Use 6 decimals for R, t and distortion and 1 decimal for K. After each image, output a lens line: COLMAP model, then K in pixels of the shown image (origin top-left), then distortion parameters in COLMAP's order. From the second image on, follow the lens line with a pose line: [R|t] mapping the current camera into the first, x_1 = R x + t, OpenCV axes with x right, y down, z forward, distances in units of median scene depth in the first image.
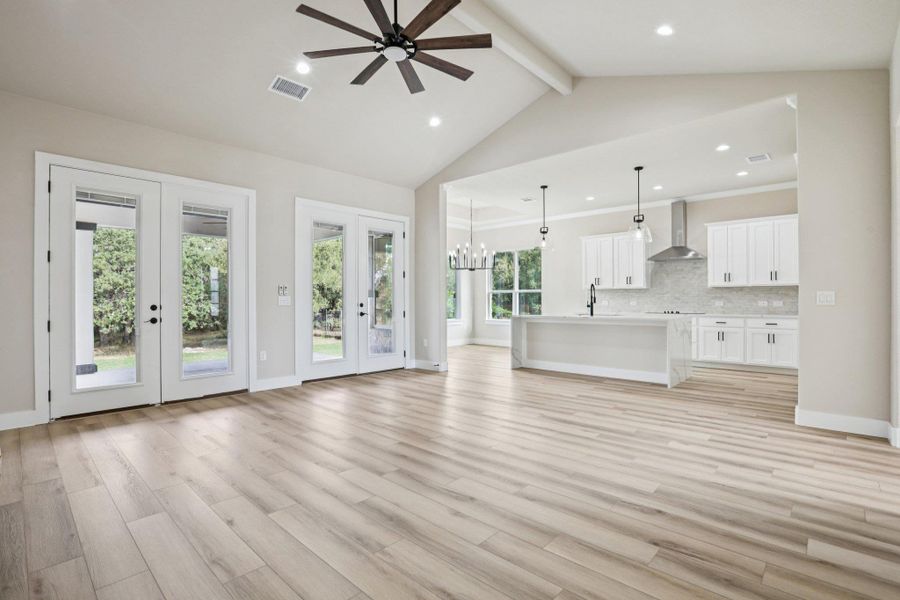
lens RADIAL K [[427.1, 0, 453.7], [0, 427.1, 296.7], [0, 0, 1]] dist [-0.051178, 0.014370]
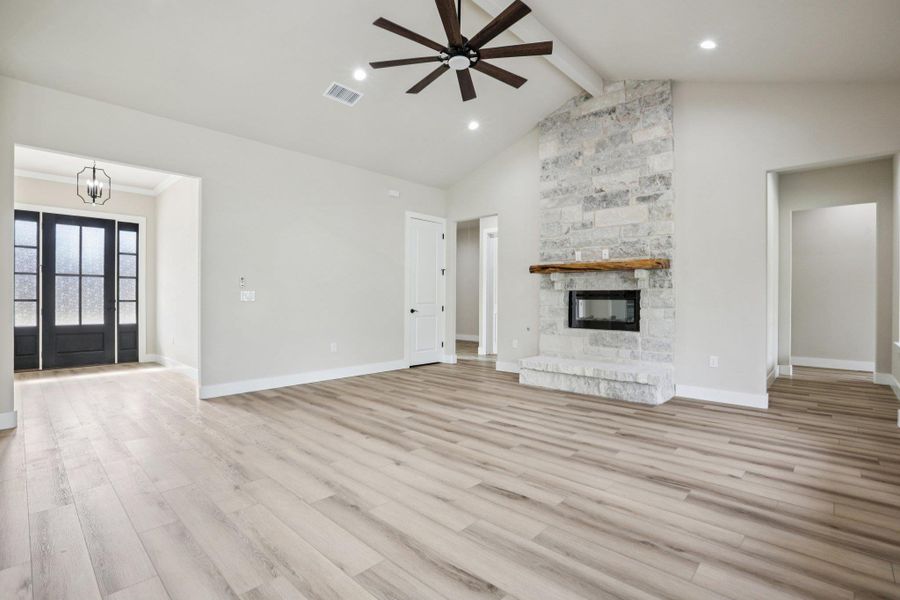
lens RADIAL K [[427.1, 0, 458.4], [0, 427.1, 295.7], [0, 0, 1]] dist [-0.051178, 0.014370]
pose [[-0.999997, 0.000794, -0.002237, -0.065734], [0.000821, 0.999925, -0.012217, 0.007611], [0.002227, -0.012219, -0.999923, 0.989388]]
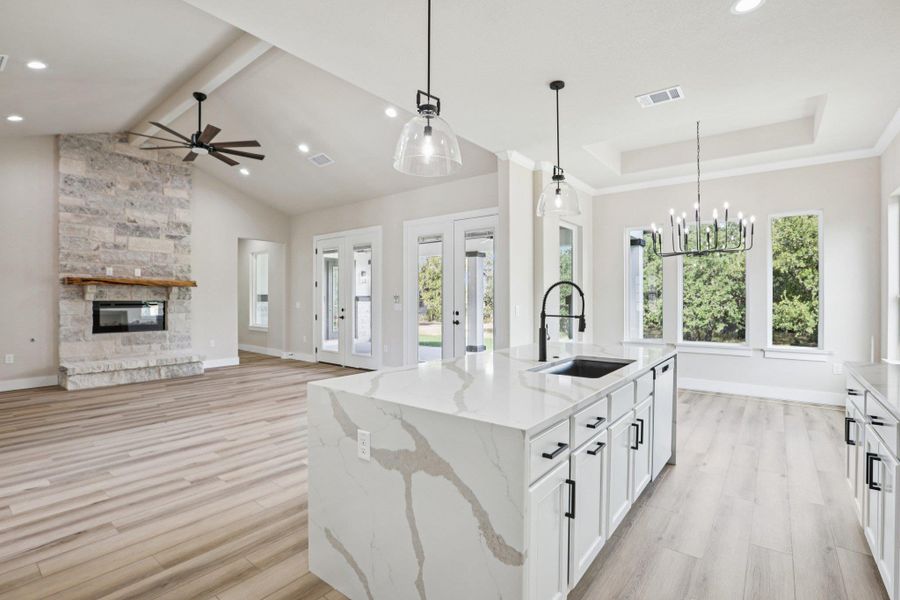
lens RADIAL K [[417.5, 0, 448.3], [0, 417.5, 298.0], [0, 0, 1]] dist [-0.035212, 0.007800]
pose [[0.077767, 0.002507, -0.996968, 0.693199], [0.006881, 0.999972, 0.003051, -0.016329], [0.996948, -0.007097, 0.077748, 0.861785]]
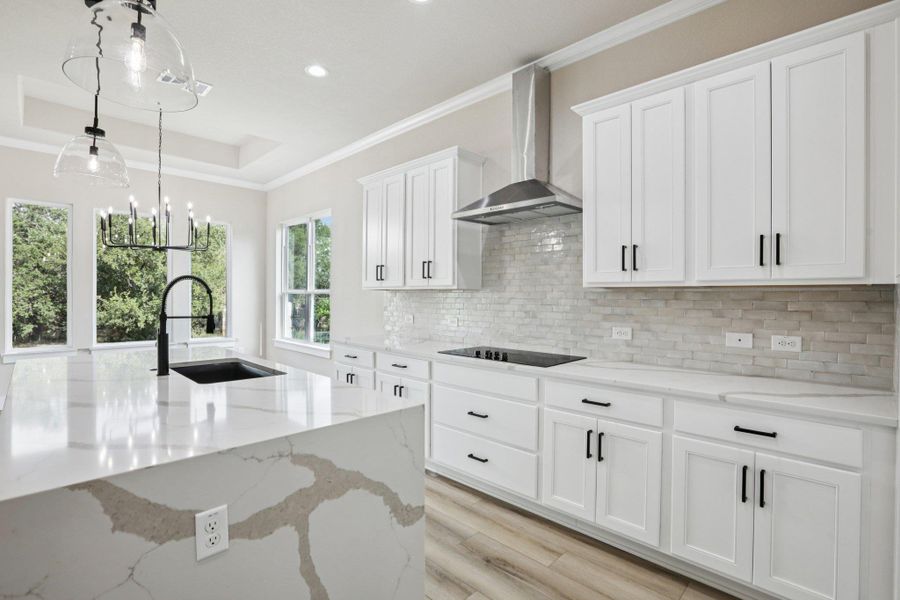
lens RADIAL K [[427.1, 0, 456.7], [0, 427.1, 294.3], [0, 0, 1]] dist [-0.051178, 0.014370]
pose [[0.999650, 0.008705, -0.024974, 0.537902], [-0.008655, 0.999960, 0.002136, -0.017819], [0.024991, -0.001919, 0.999686, 0.679565]]
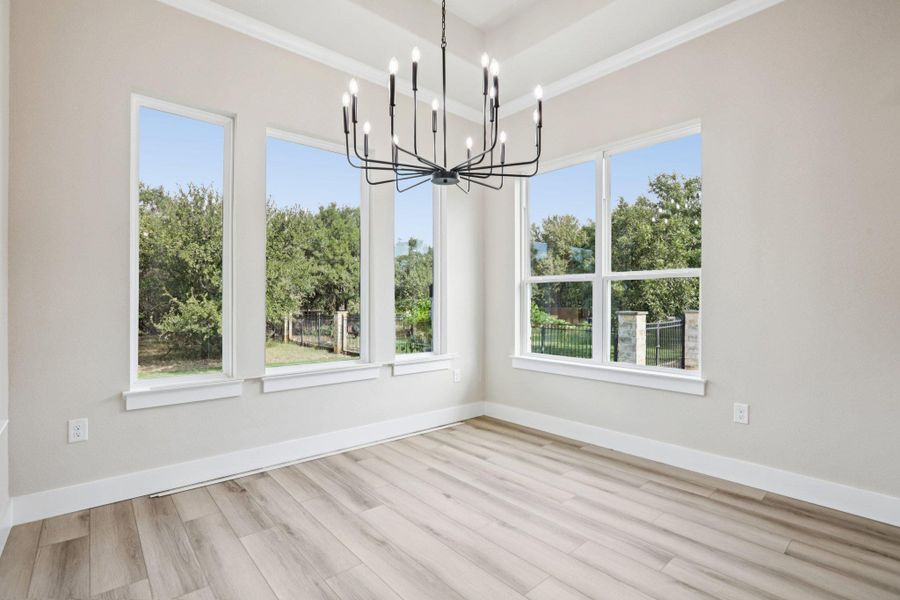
lens RADIAL K [[427.1, 0, 452.9], [0, 427.1, 298.1], [0, 0, 1]] dist [-0.051178, 0.014370]
pose [[0.995238, 0.003349, -0.097419, 0.092699], [-0.003453, 0.999994, -0.000901, 0.007268], [0.097416, 0.001233, 0.995243, 1.004350]]
